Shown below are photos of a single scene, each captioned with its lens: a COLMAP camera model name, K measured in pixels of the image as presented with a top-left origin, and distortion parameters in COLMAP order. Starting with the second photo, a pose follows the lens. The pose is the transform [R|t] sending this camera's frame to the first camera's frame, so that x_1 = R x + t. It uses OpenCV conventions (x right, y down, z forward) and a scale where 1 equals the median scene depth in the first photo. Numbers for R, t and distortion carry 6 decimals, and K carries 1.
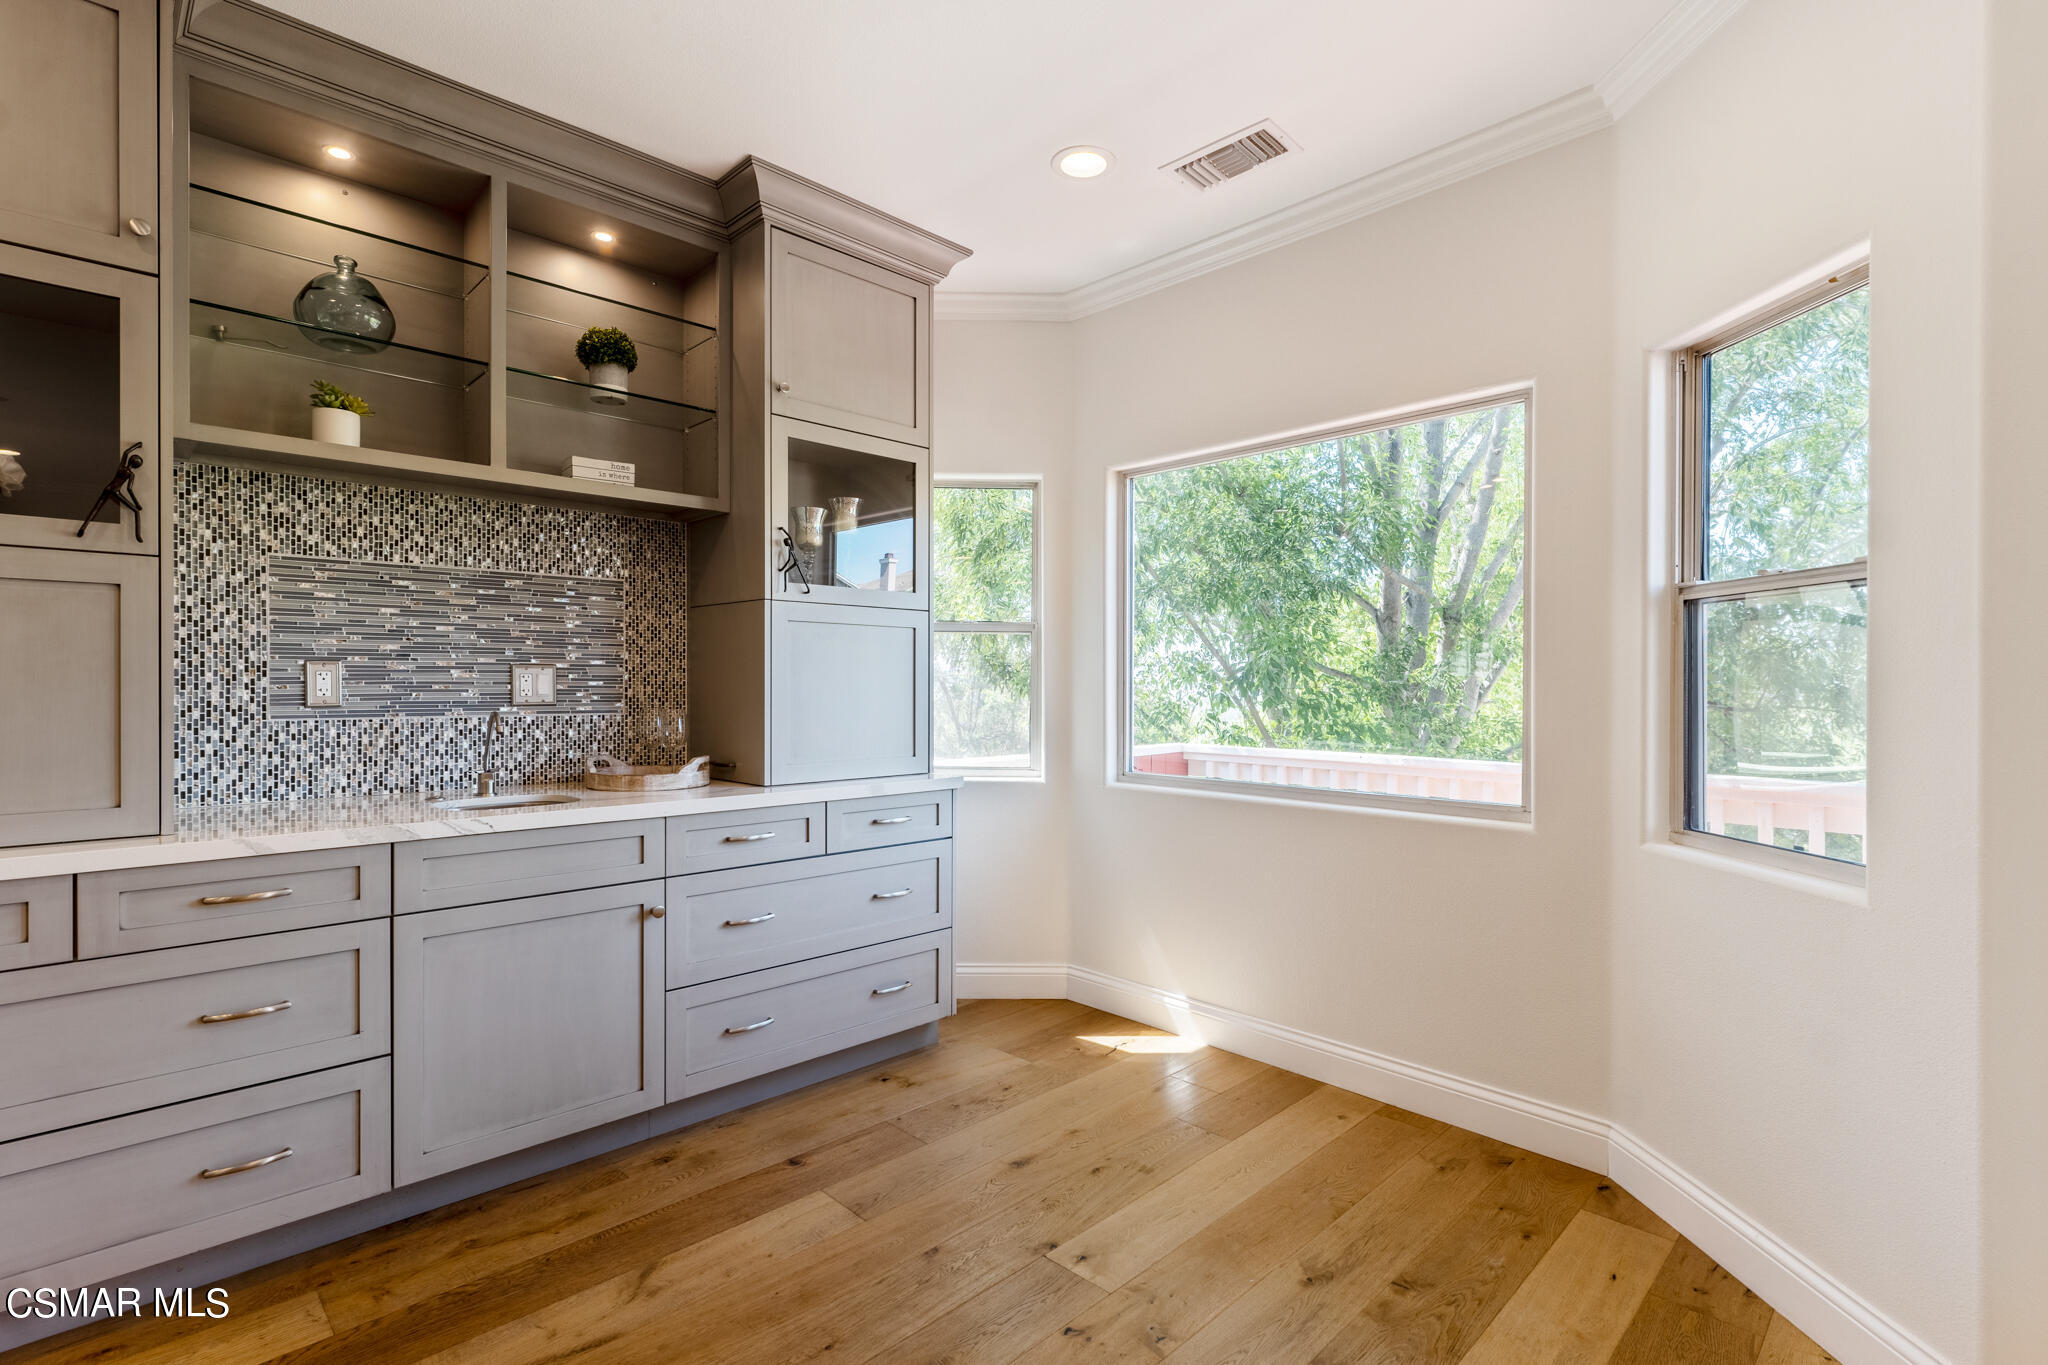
lens RADIAL K [[972.9, 0, 1000.9], [0, 972.9, 685.2], [0, 0, 1]] dist [-0.002350, -0.000647]
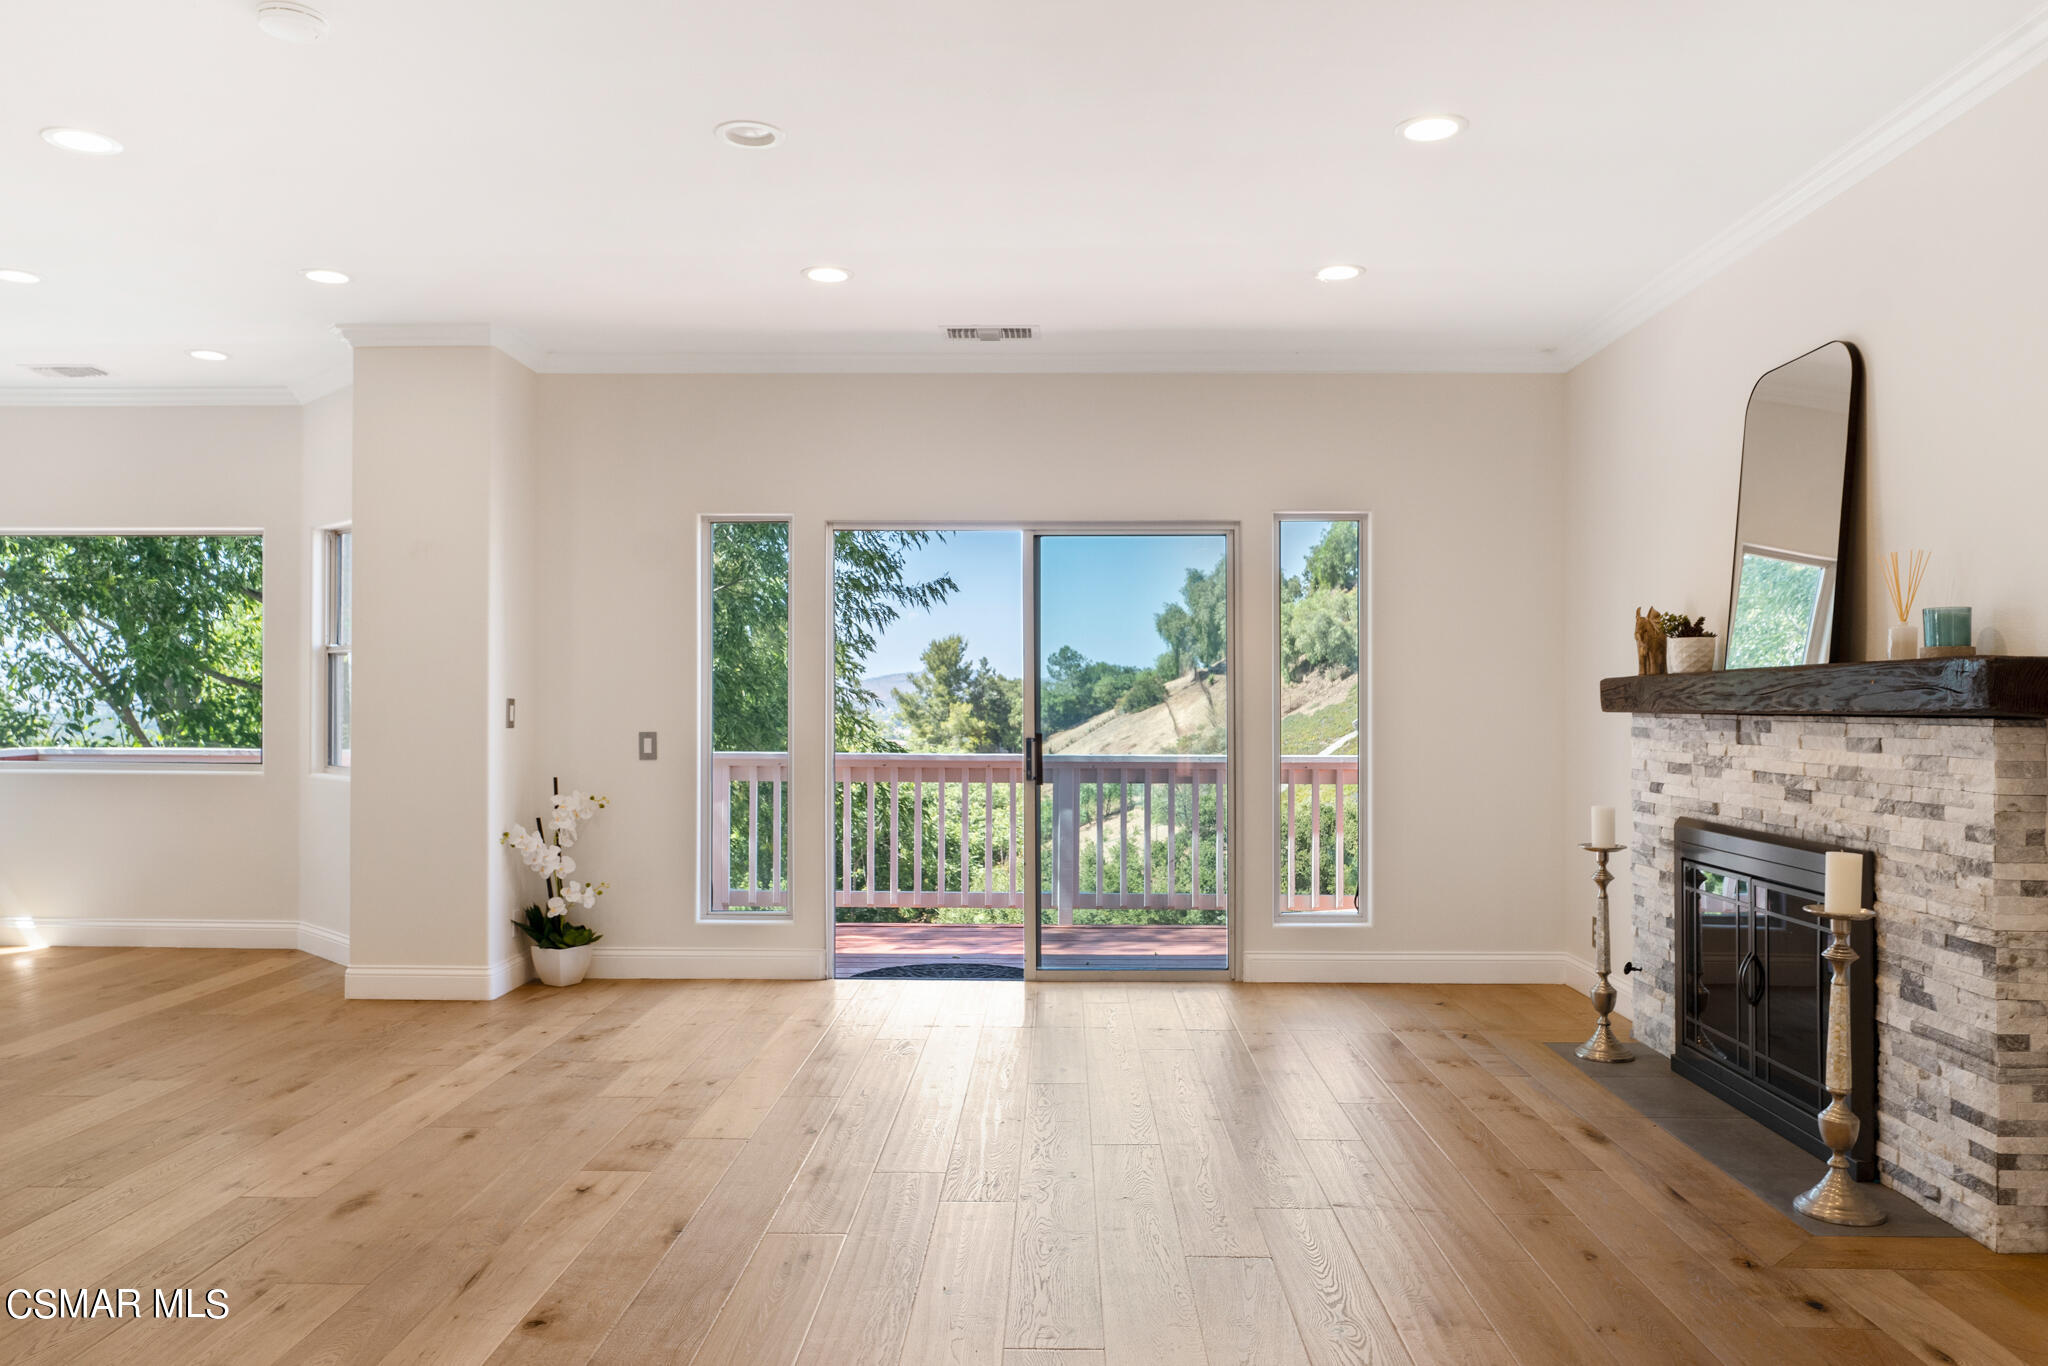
lens RADIAL K [[1411.8, 0, 1028.0], [0, 1411.8, 693.5], [0, 0, 1]] dist [0.006224, 0.006341]
pose [[0.705429, 0.002243, 0.708777, -0.326577], [-0.001004, 0.999997, -0.002165, 0.000877], [-0.708780, 0.000816, 0.705429, -1.903736]]
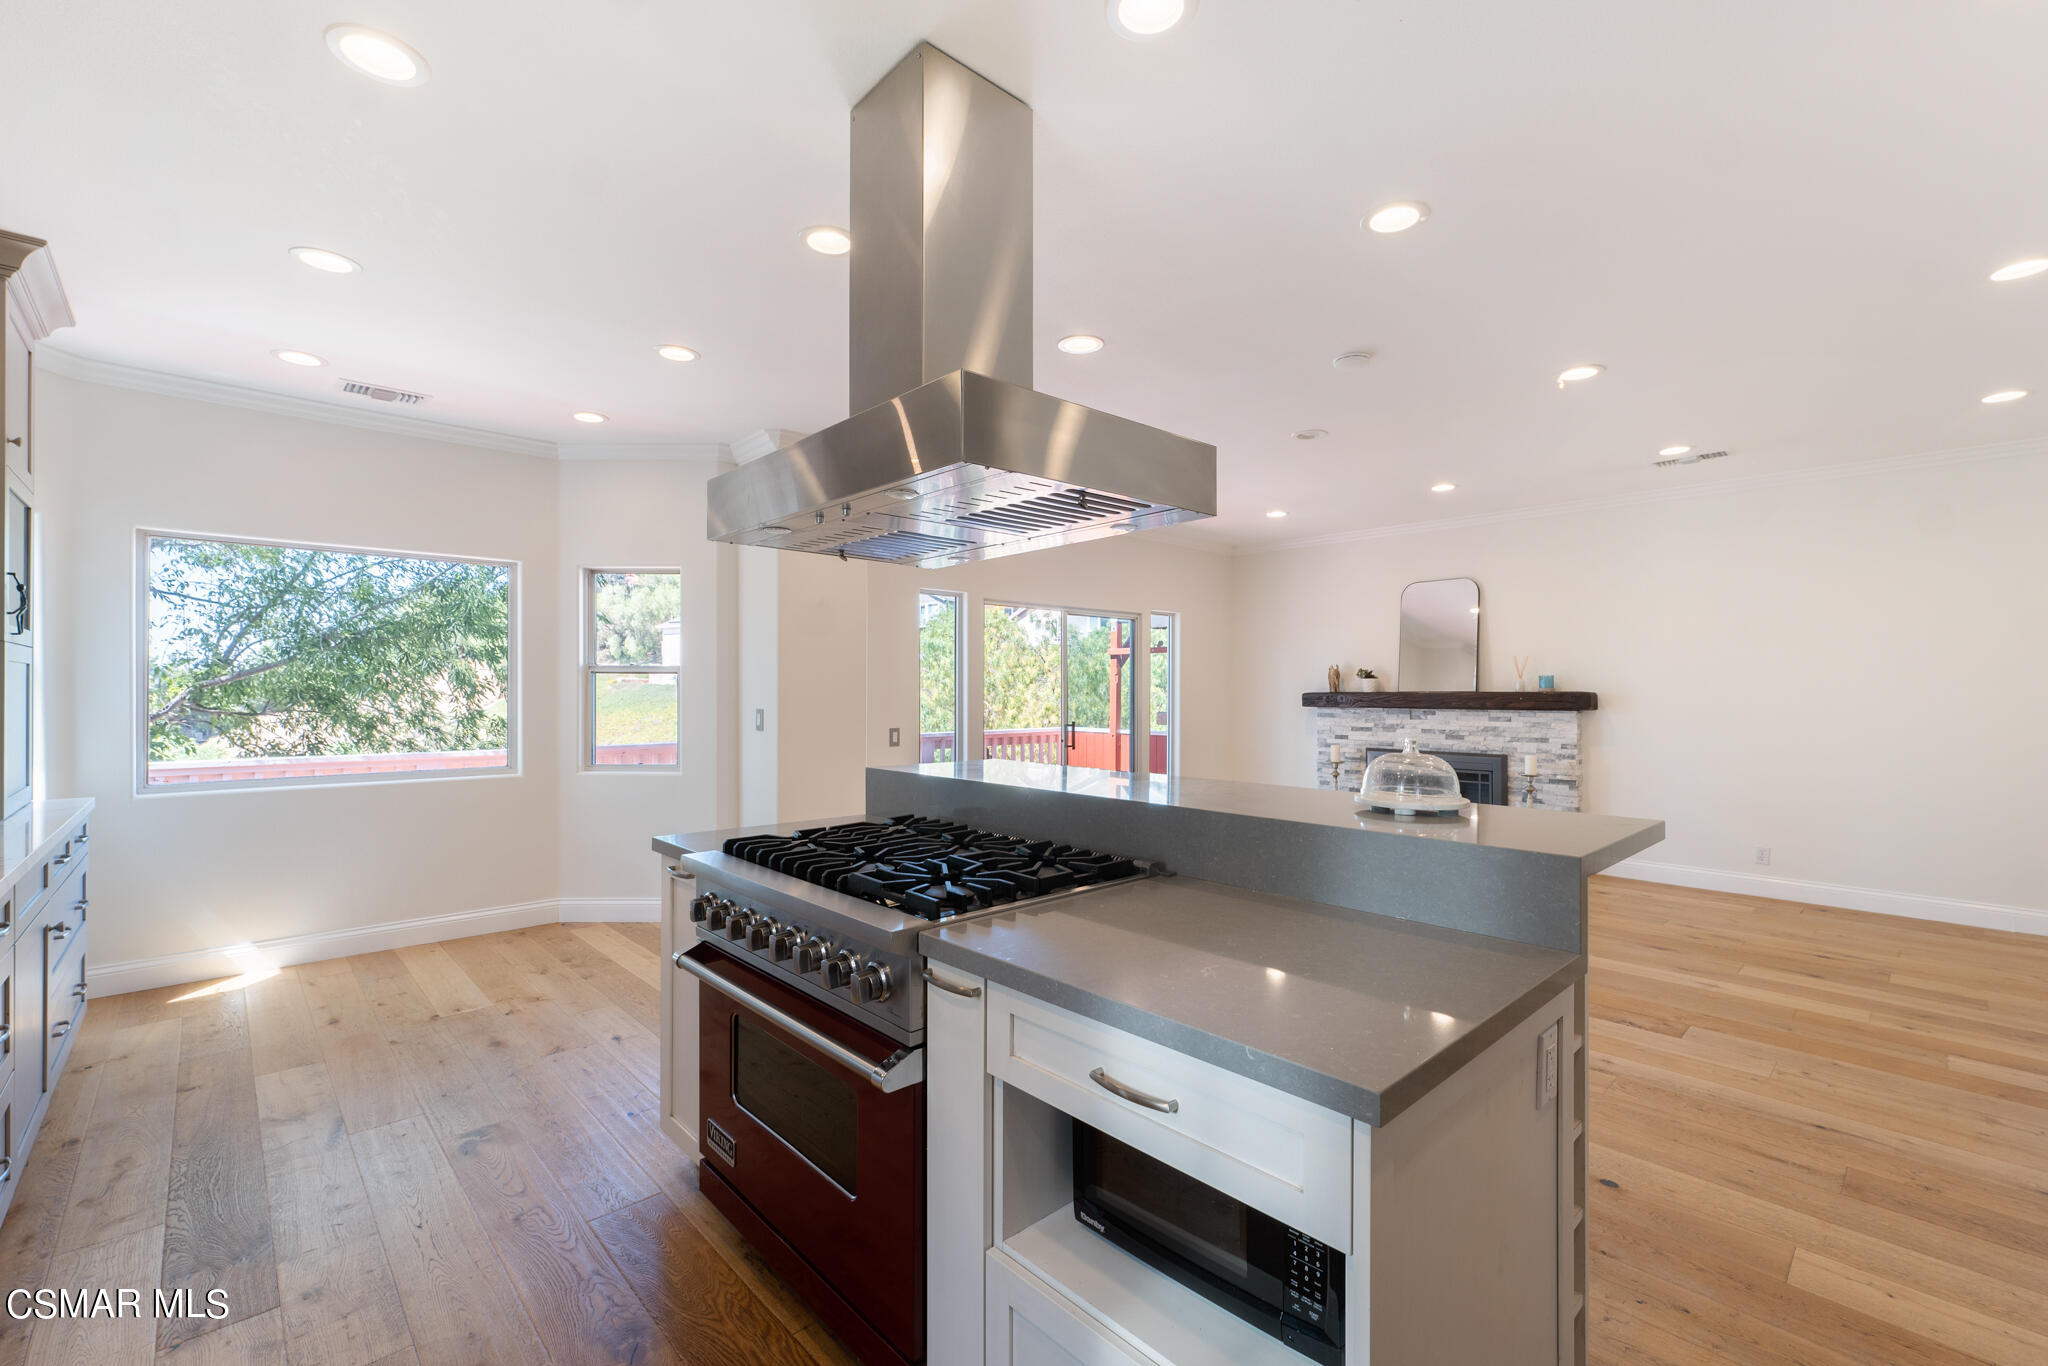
lens RADIAL K [[849.0, 0, 1046.7], [0, 849.0, 683.1], [0, 0, 1]] dist [0.006841, 0.000129]
pose [[0.003179, 0.005114, 0.999982, -1.277331], [-0.001782, 0.999985, -0.005109, -0.044294], [-0.999993, -0.001765, 0.003188, -0.140101]]
